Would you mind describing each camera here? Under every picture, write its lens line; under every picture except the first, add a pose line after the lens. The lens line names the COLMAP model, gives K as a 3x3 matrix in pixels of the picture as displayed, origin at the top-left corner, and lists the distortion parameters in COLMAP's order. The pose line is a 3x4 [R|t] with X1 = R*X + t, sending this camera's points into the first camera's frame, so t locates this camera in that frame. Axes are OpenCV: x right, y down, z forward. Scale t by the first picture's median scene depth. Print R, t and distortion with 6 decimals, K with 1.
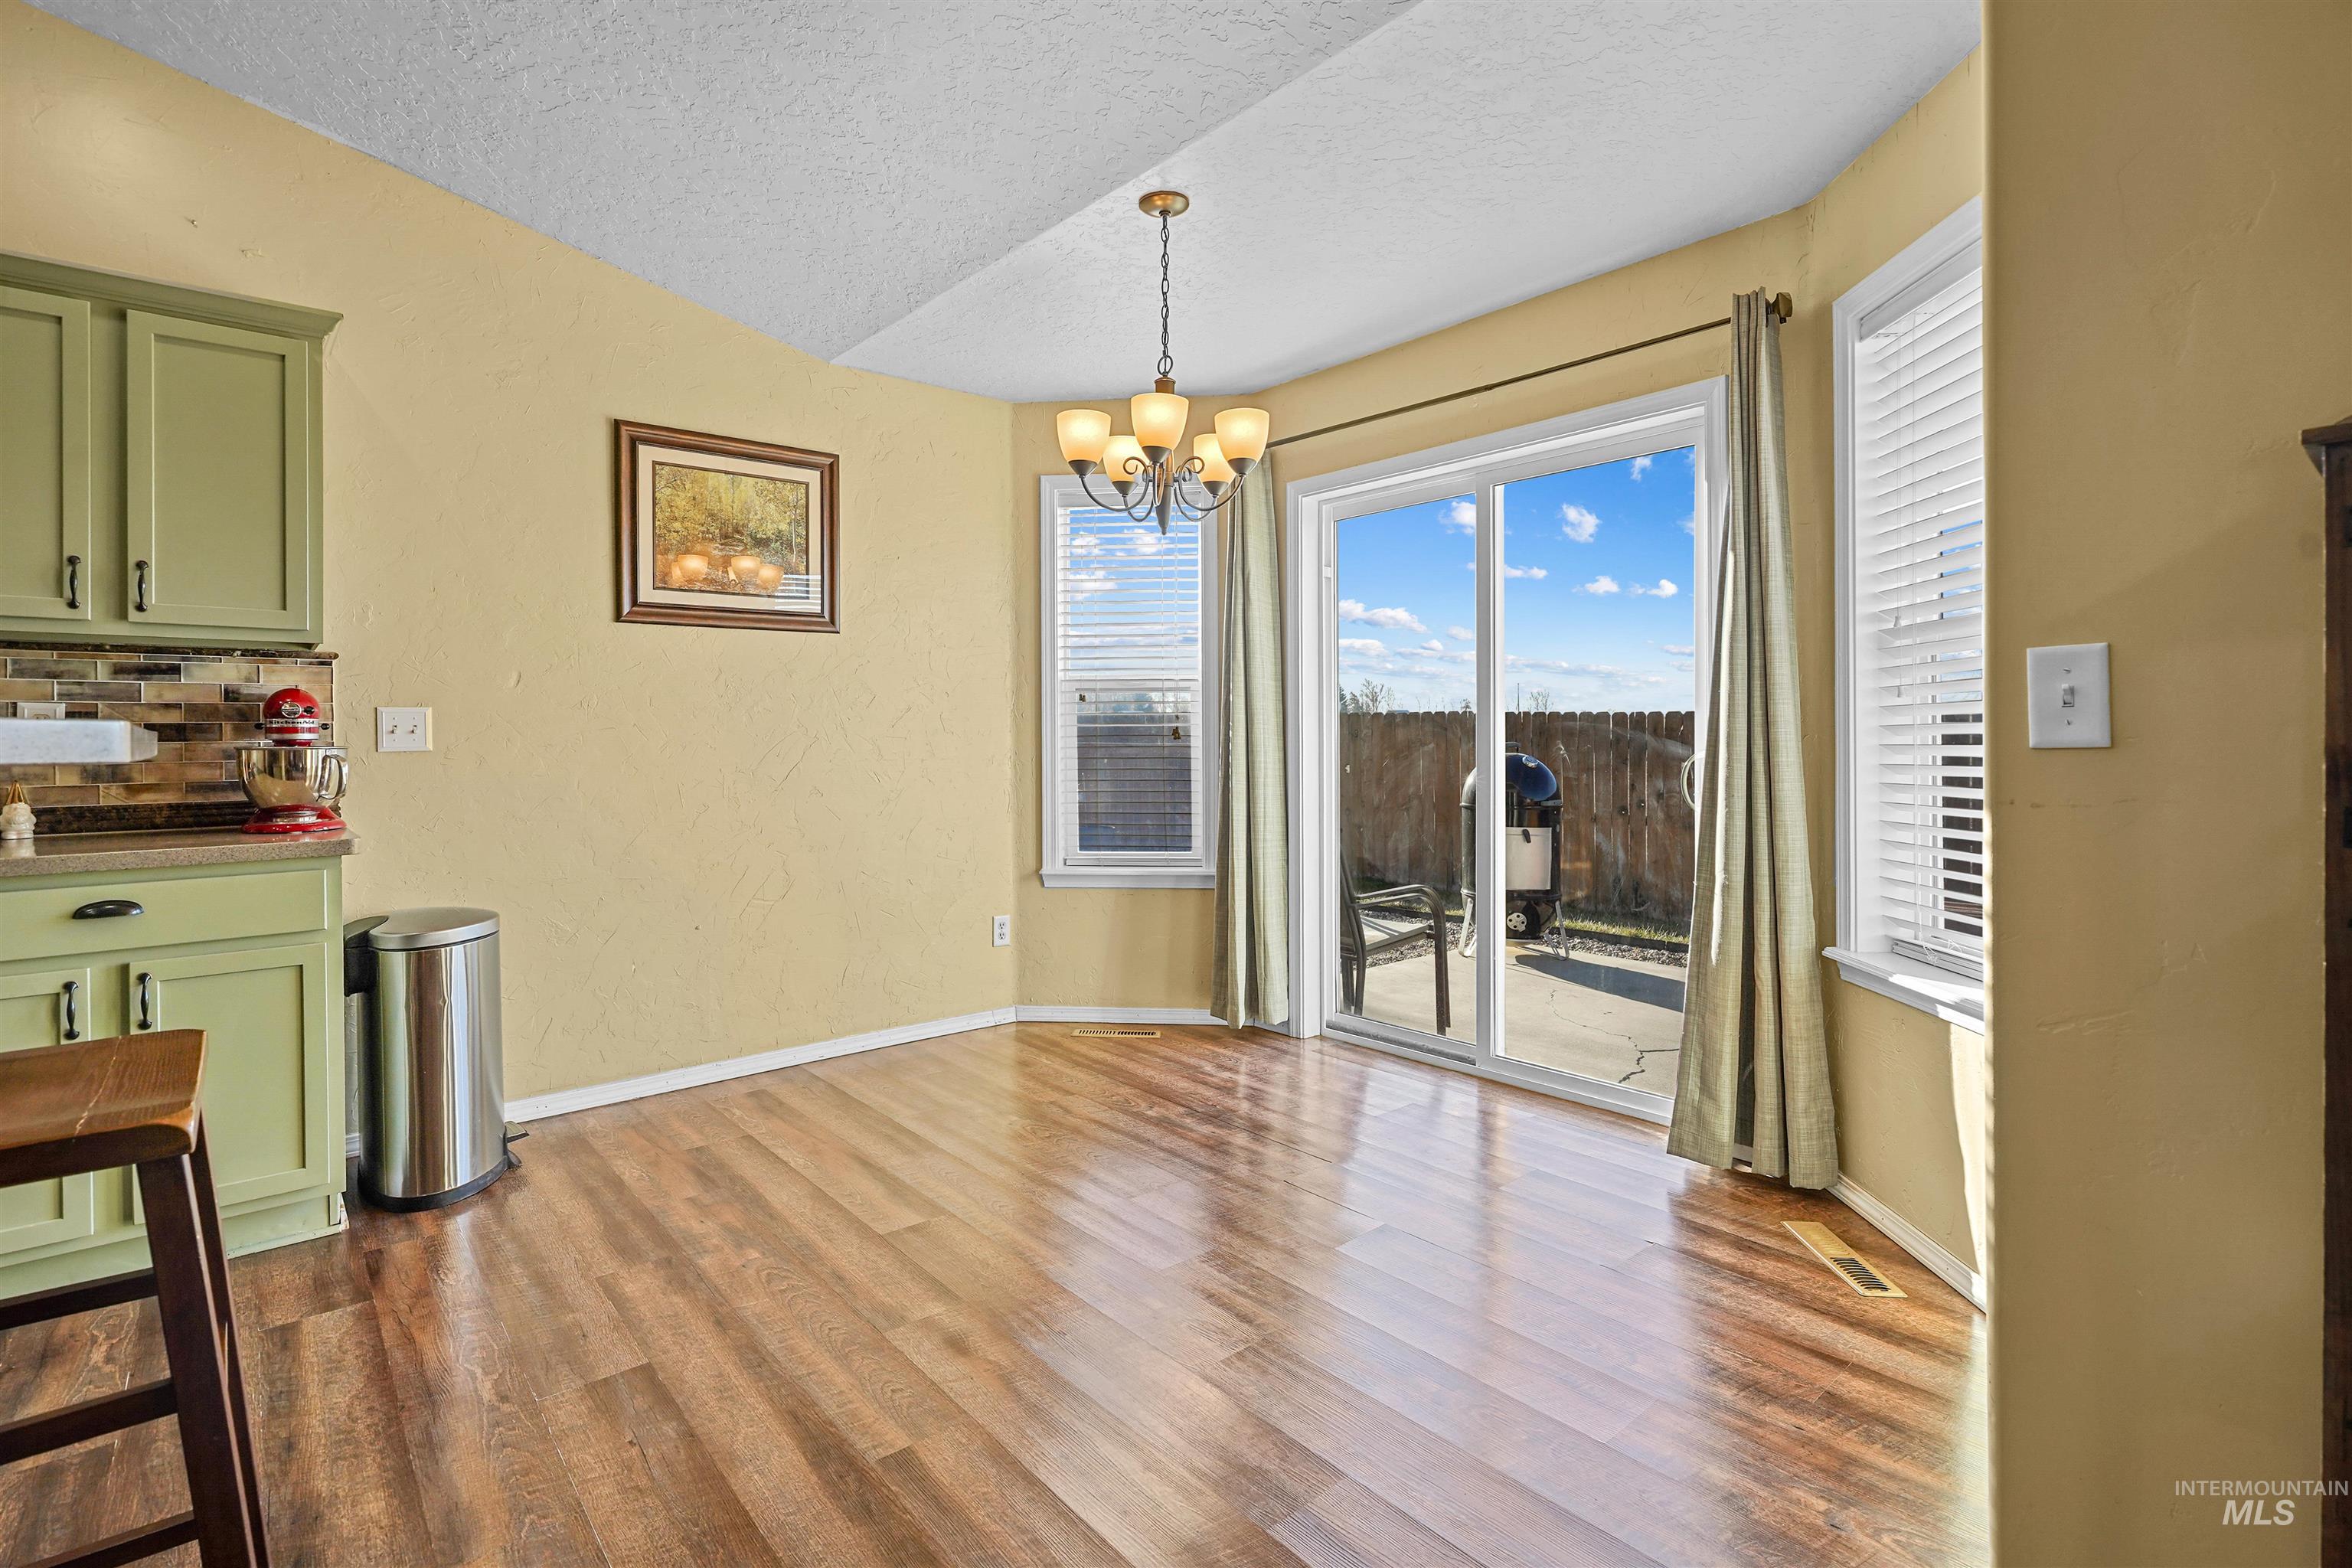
lens RADIAL K [[1097.0, 0, 1164.3], [0, 1097.0, 737.4], [0, 0, 1]] dist [-0.003694, 0.001257]
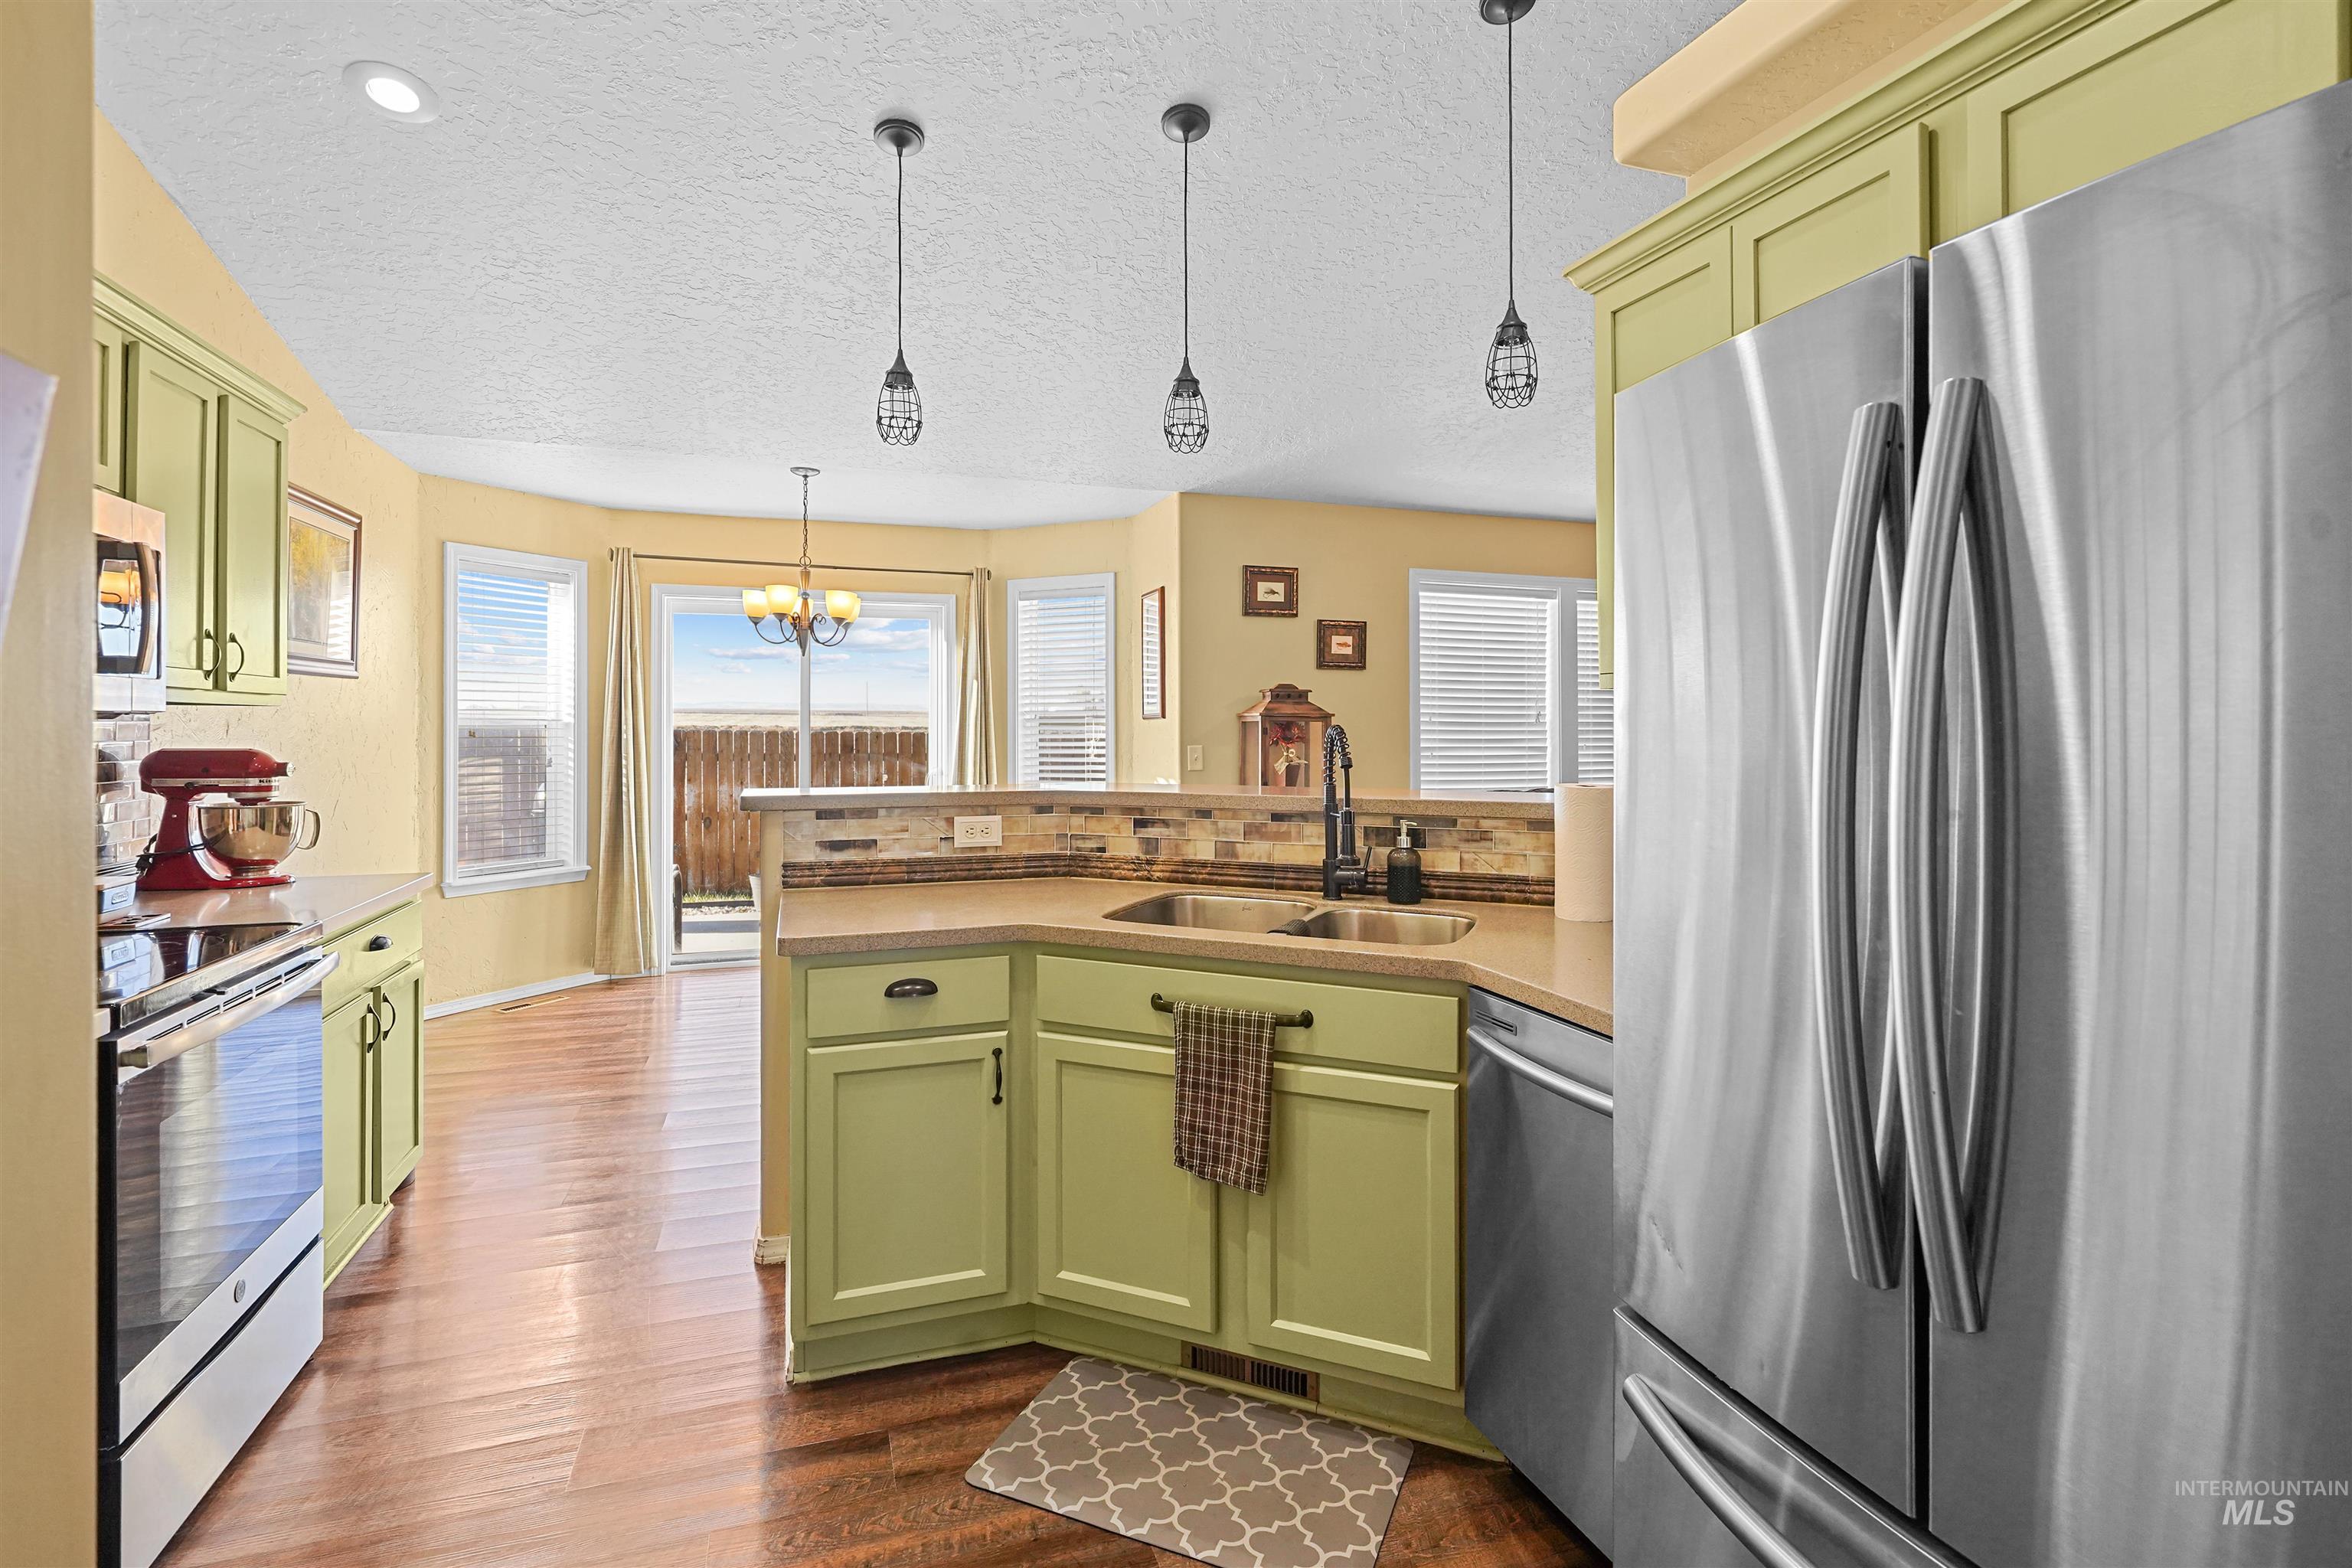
lens RADIAL K [[1097.0, 0, 1192.7], [0, 1097.0, 722.1], [0, 0, 1]] dist [-0.003694, 0.001257]
pose [[0.363746, 0.010092, 0.931444, -1.244271], [-0.002986, 0.999949, -0.009669, -0.055012], [-0.931494, 0.000736, 0.363757, -0.205506]]
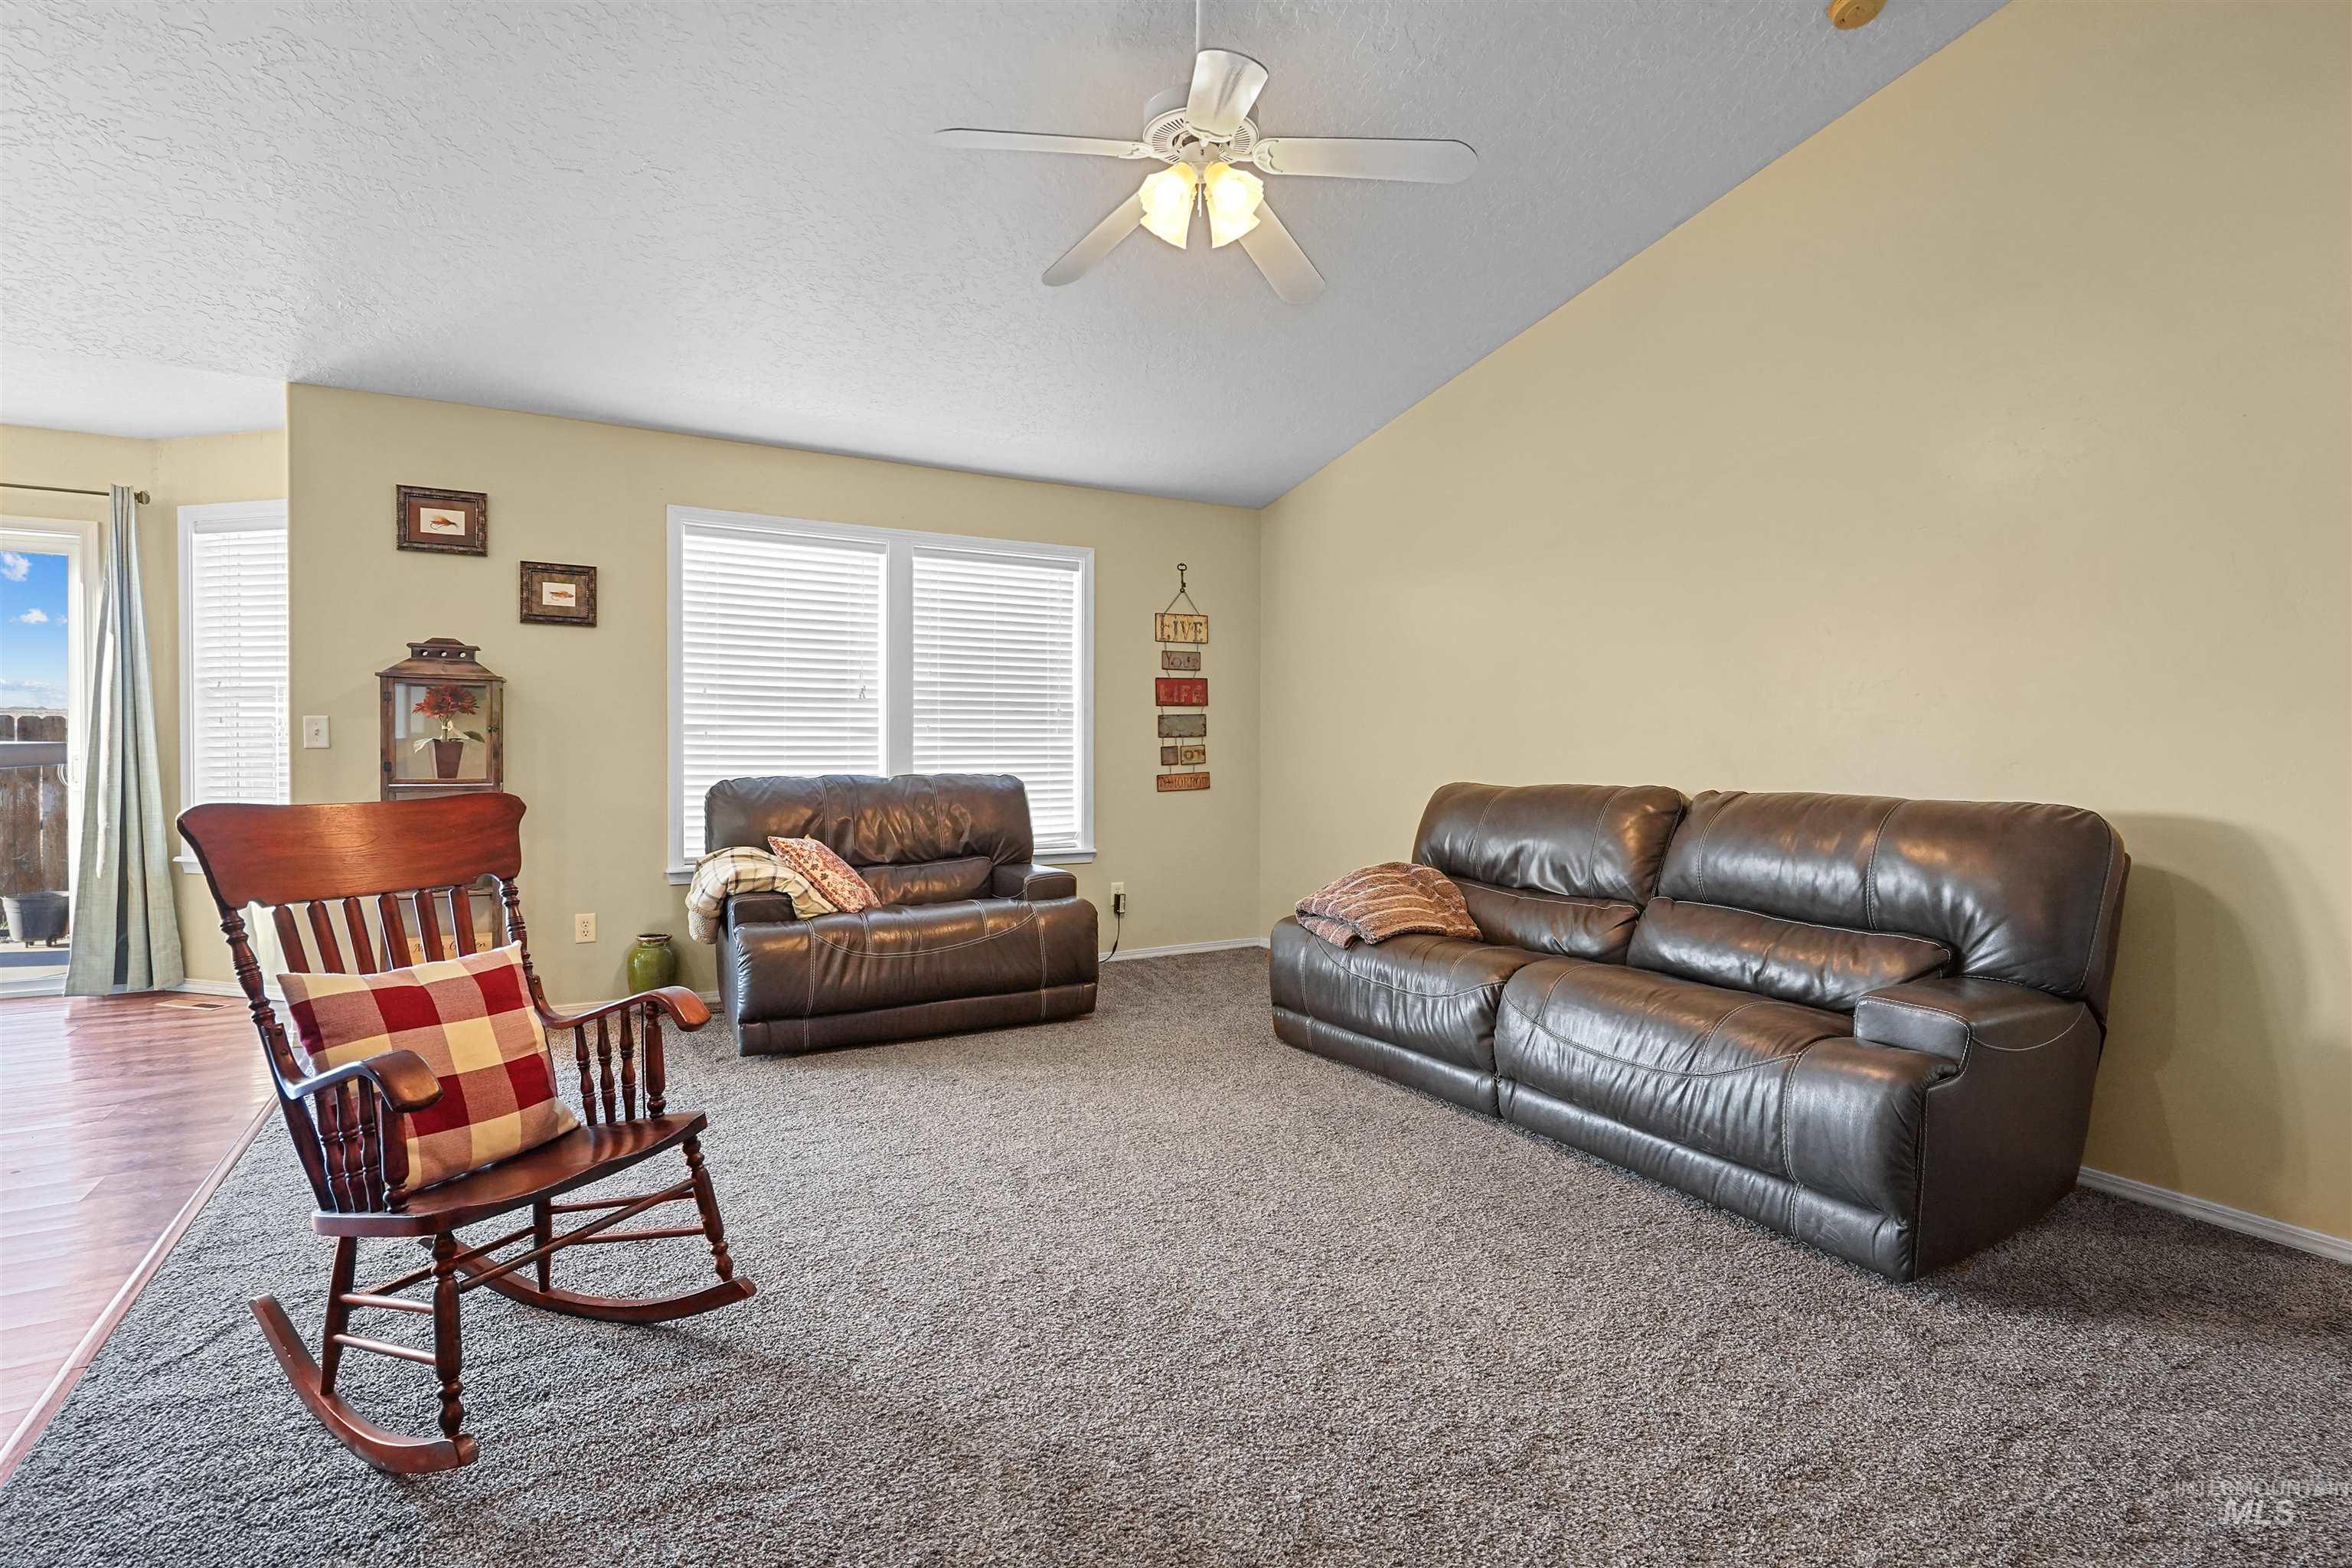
lens RADIAL K [[1097.0, 0, 1172.3], [0, 1097.0, 765.8], [0, 0, 1]] dist [-0.003694, 0.001257]
pose [[0.185674, -0.018451, 0.982438, -0.751563], [-0.009175, 0.999748, 0.020510, -0.012609], [-0.982569, -0.012822, 0.185457, -0.829705]]
